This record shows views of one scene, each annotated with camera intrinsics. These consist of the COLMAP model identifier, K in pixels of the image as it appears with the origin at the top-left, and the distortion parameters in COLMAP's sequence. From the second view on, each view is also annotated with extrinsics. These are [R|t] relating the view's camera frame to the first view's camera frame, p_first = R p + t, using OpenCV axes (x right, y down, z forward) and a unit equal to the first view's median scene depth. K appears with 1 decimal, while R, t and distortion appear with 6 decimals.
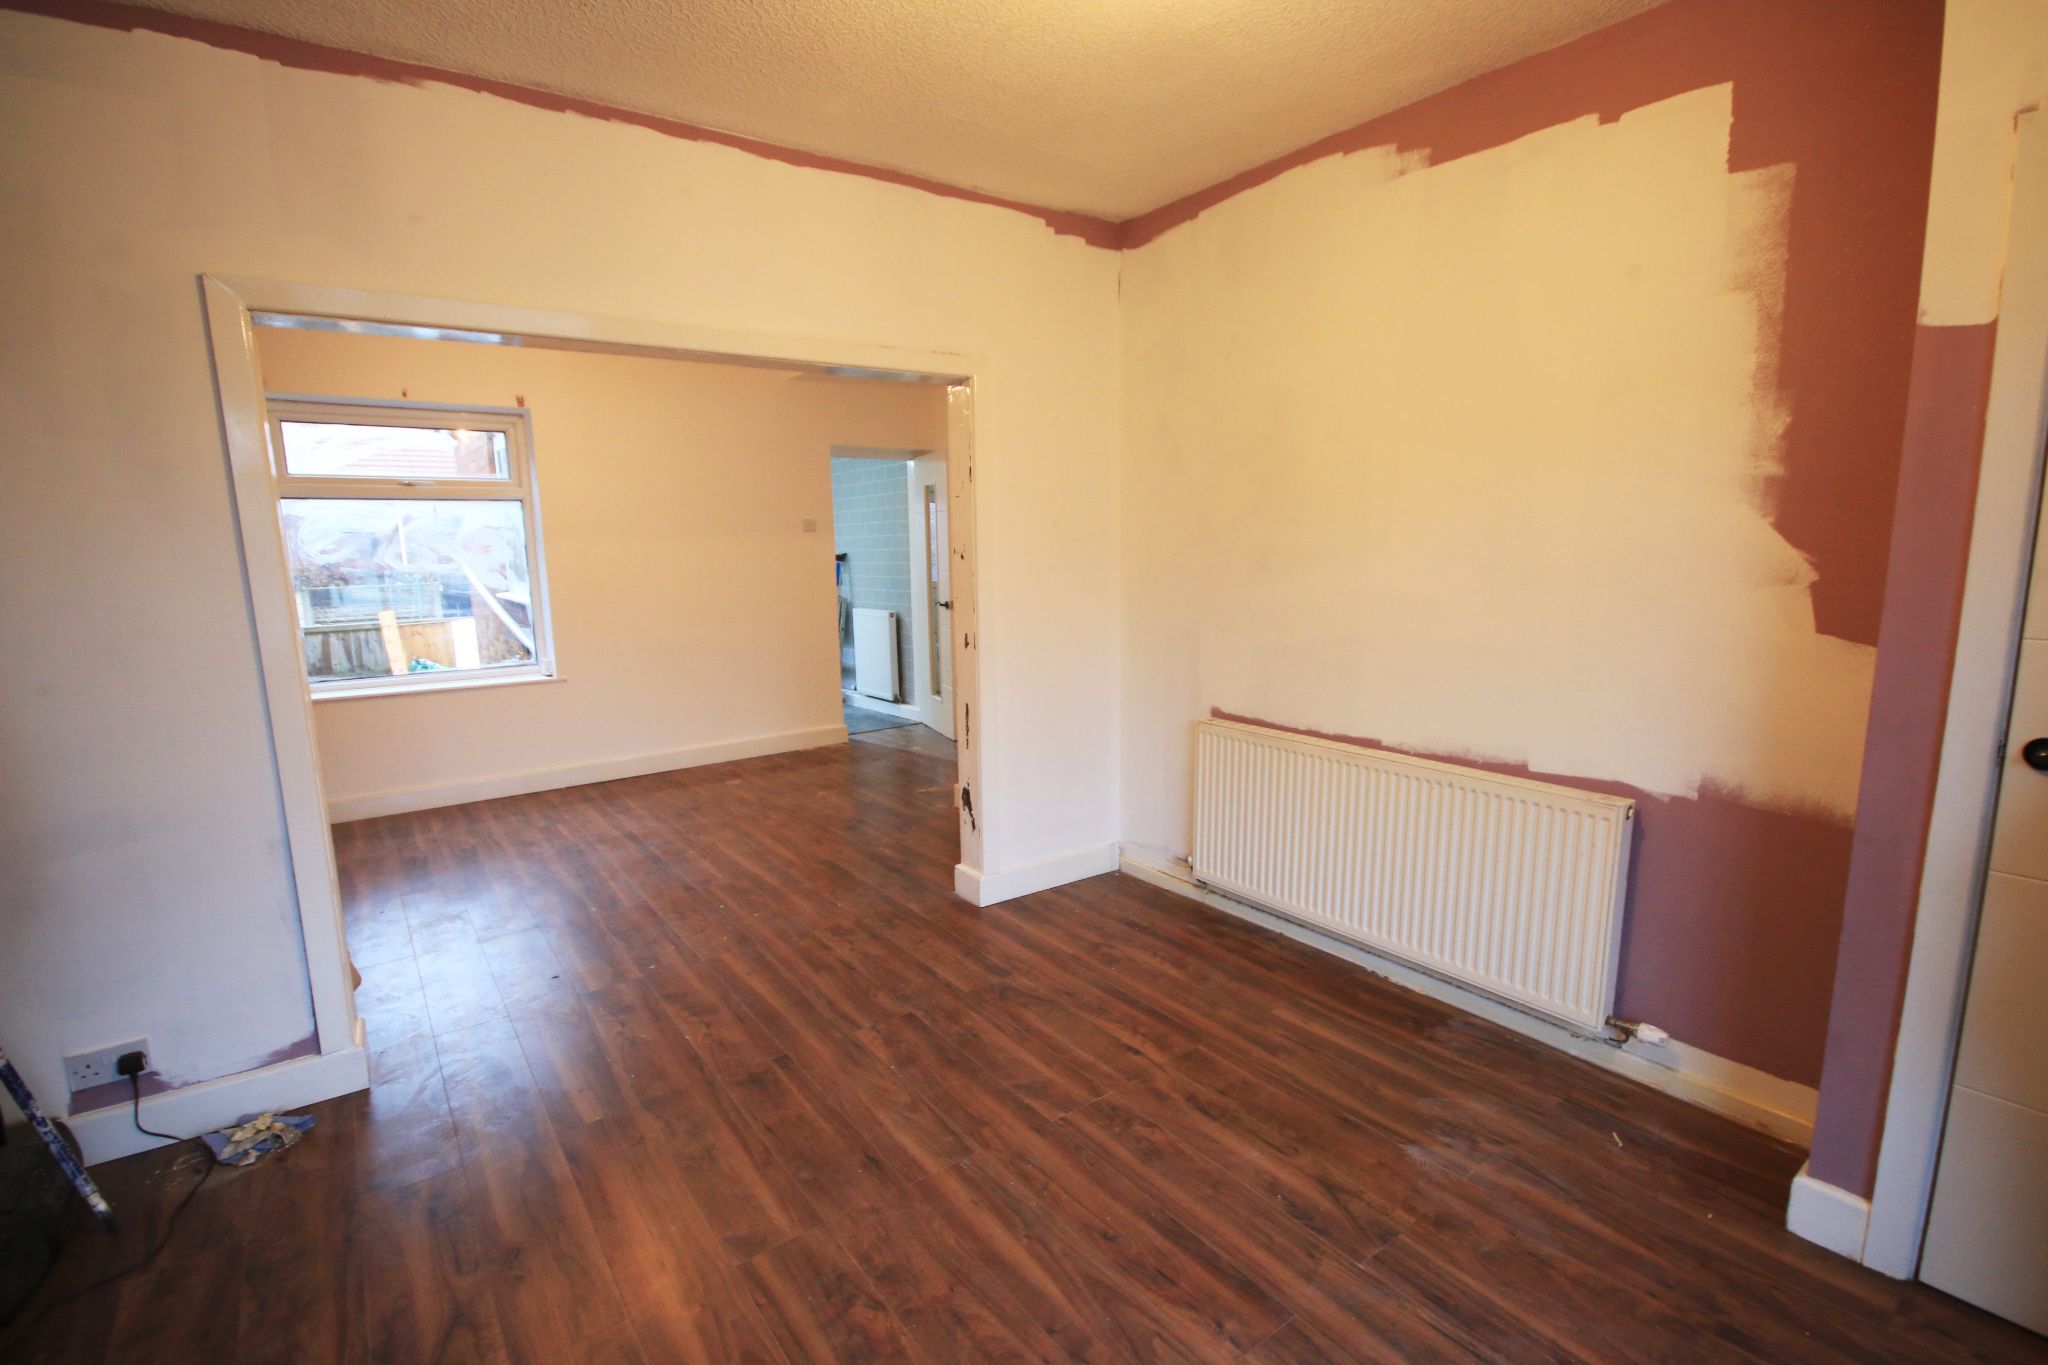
lens RADIAL K [[938.0, 0, 1024.7], [0, 938.0, 689.3], [0, 0, 1]] dist [-0.009231, 0.000344]
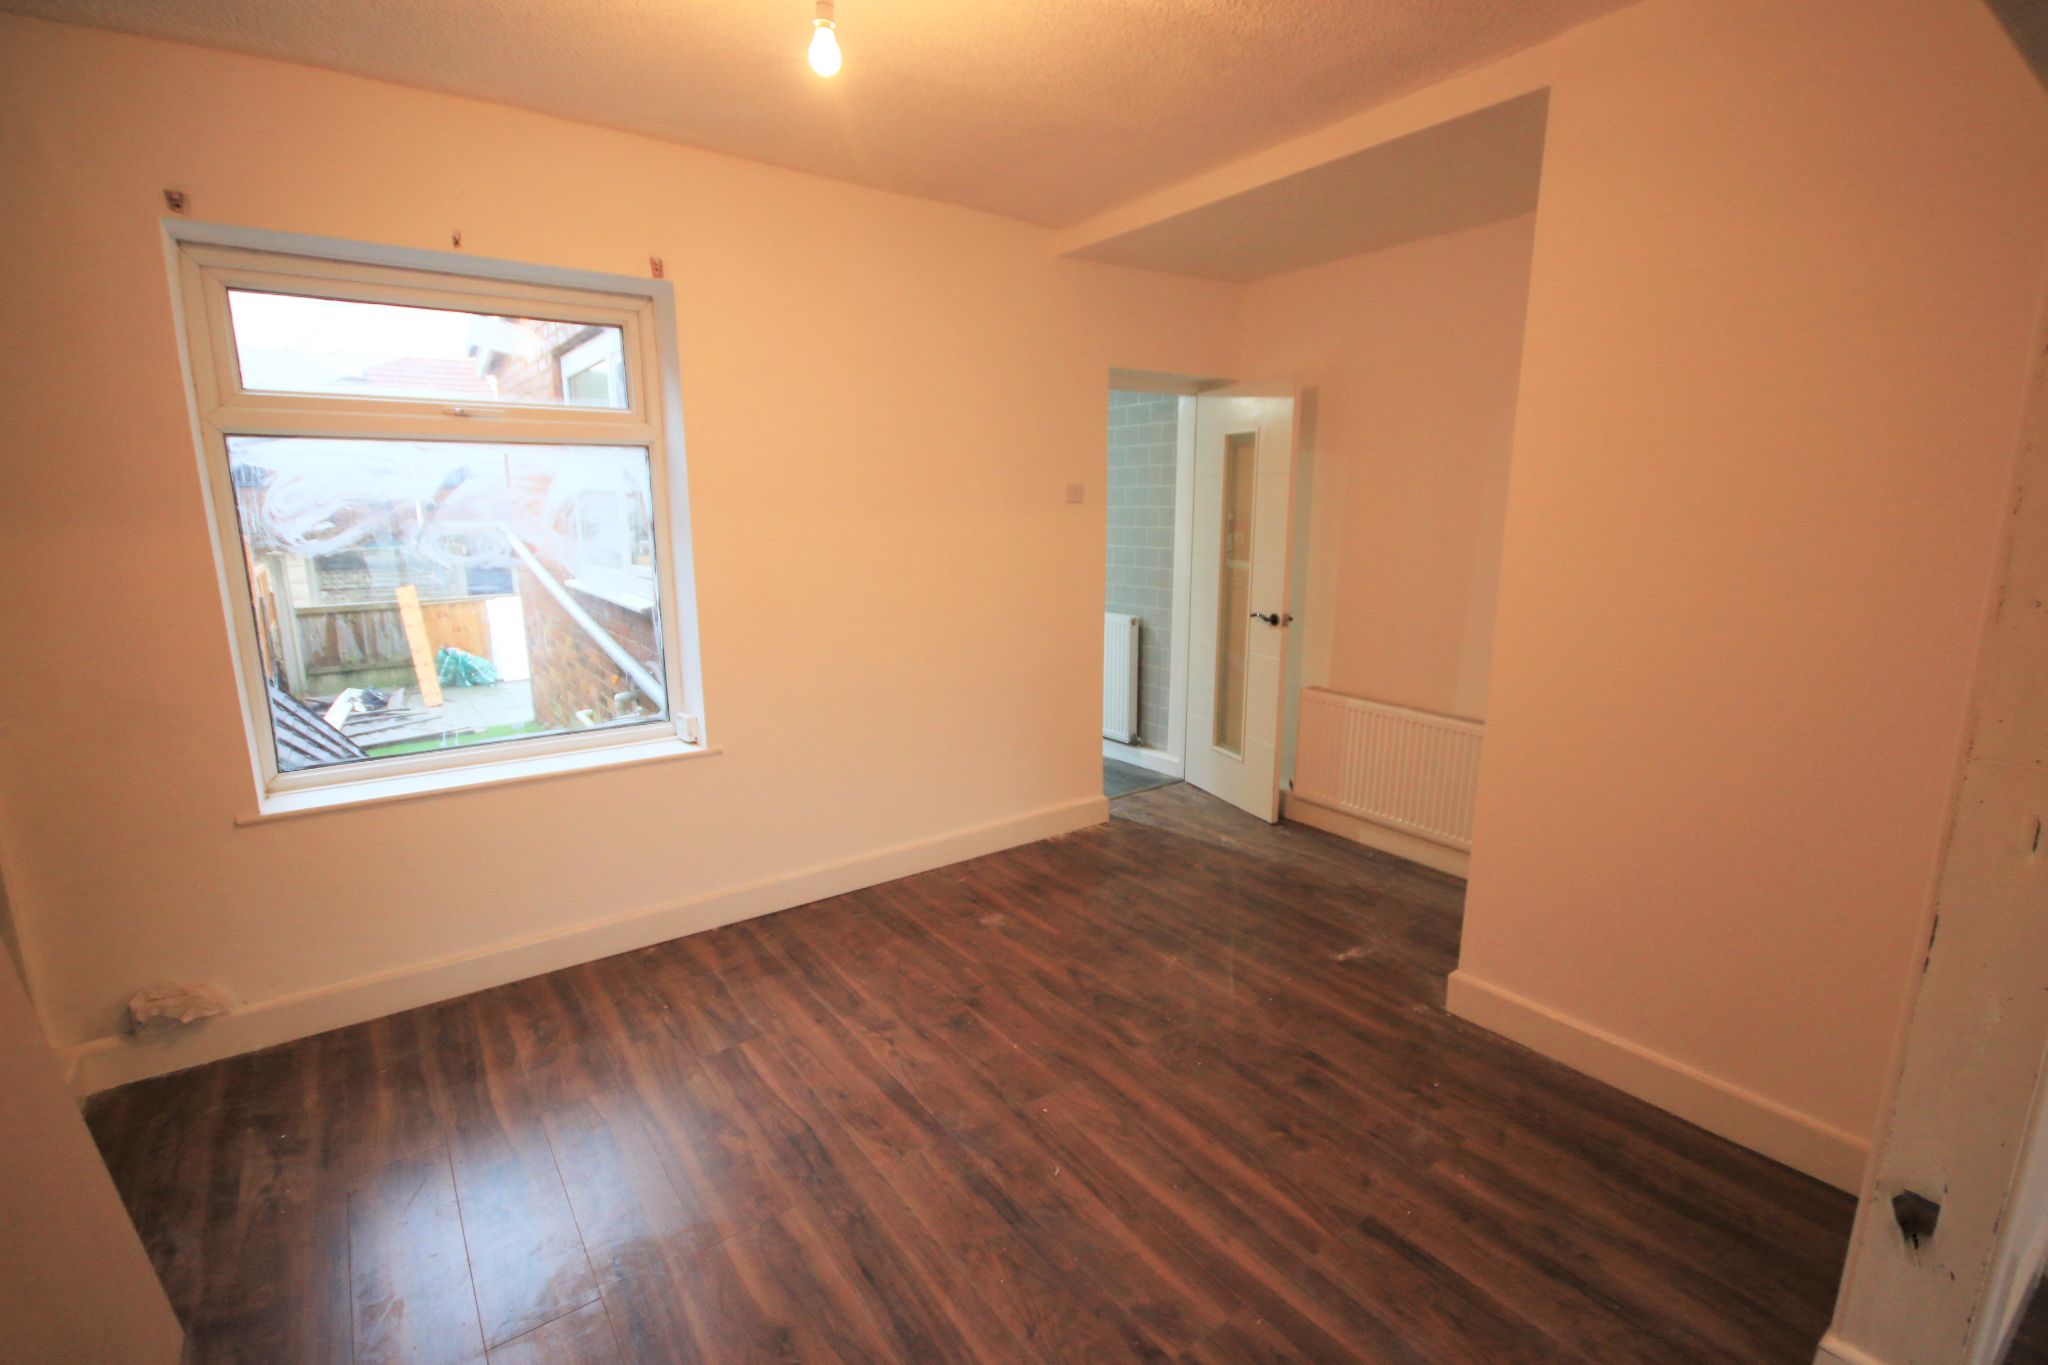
lens RADIAL K [[938.0, 0, 1023.9], [0, 938.0, 684.5], [0, 0, 1]] dist [-0.009231, 0.000344]
pose [[0.999828, 0.016054, -0.009273, -0.290597], [-0.015698, 0.999181, 0.037294, -0.077203], [0.009864, -0.037142, 0.999261, 0.404413]]
